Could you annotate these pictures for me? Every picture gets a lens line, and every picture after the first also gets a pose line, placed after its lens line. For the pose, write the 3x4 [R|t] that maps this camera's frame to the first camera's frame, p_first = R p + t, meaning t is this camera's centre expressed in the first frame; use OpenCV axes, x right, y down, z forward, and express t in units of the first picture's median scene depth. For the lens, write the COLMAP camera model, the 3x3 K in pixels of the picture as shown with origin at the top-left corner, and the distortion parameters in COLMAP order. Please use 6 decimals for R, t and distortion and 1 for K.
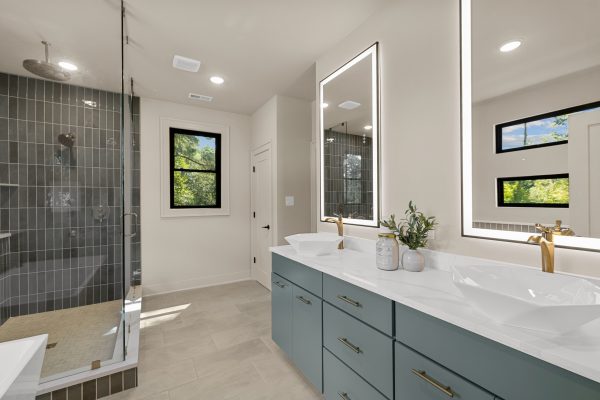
lens RADIAL K [[252.5, 0, 299.8], [0, 252.5, 199.4], [0, 0, 1]] dist [-0.004374, 0.000226]
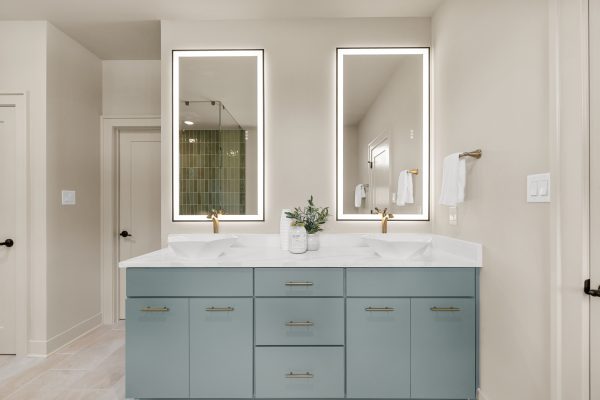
lens RADIAL K [[252.5, 0, 299.1], [0, 252.5, 204.2], [0, 0, 1]] dist [-0.004374, 0.000226]
pose [[0.525058, 0.000979, 0.851066, -0.487219], [-0.005408, 0.999983, 0.002187, 0.032938], [-0.851050, -0.005751, 0.525054, 0.274896]]
